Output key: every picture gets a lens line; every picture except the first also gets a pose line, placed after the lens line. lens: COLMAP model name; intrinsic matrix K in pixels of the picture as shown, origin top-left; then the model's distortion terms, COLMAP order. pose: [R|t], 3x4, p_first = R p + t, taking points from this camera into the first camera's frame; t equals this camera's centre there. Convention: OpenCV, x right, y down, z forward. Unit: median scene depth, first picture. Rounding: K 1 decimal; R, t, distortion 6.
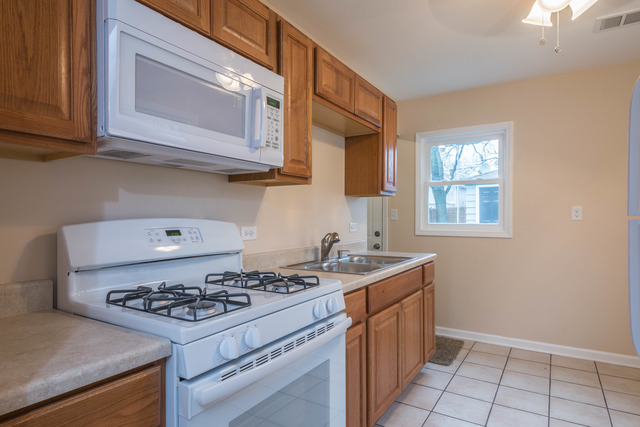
lens RADIAL K [[364.2, 0, 323.5], [0, 364.2, 219.6], [0, 0, 1]] dist [0.021532, -0.006433]
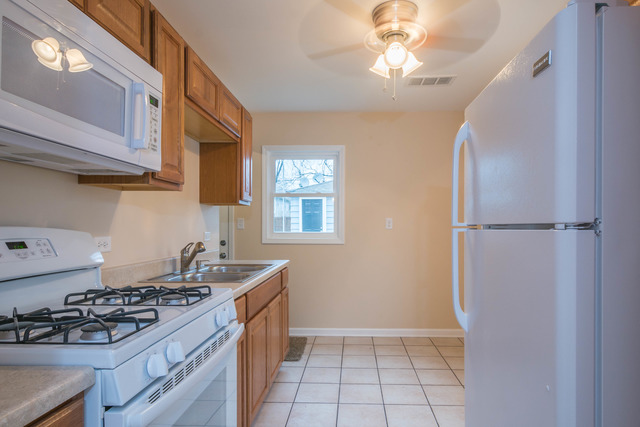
lens RADIAL K [[364.2, 0, 334.7], [0, 364.2, 229.8], [0, 0, 1]] dist [0.021532, -0.006433]
pose [[0.871407, -0.001455, 0.490558, -0.149882], [-0.000158, 0.999995, 0.003246, 0.000159], [-0.490561, -0.002906, 0.871402, -0.018776]]
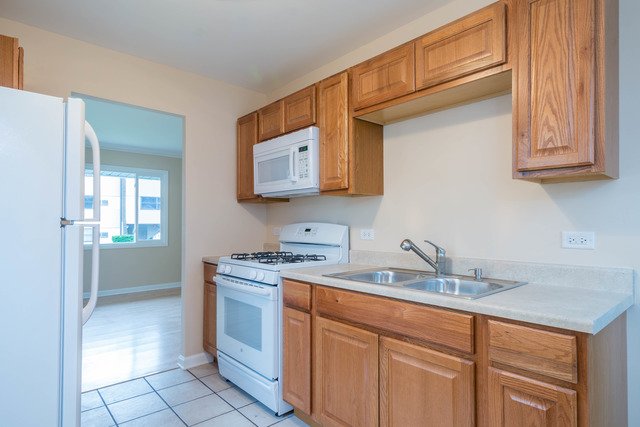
lens RADIAL K [[364.2, 0, 320.4], [0, 364.2, 215.4], [0, 0, 1]] dist [0.021532, -0.006433]
pose [[-0.294311, -0.016423, -0.955569, 1.045741], [-0.000883, 0.999857, -0.016912, -0.007020], [0.955709, -0.004134, -0.294284, 1.202518]]
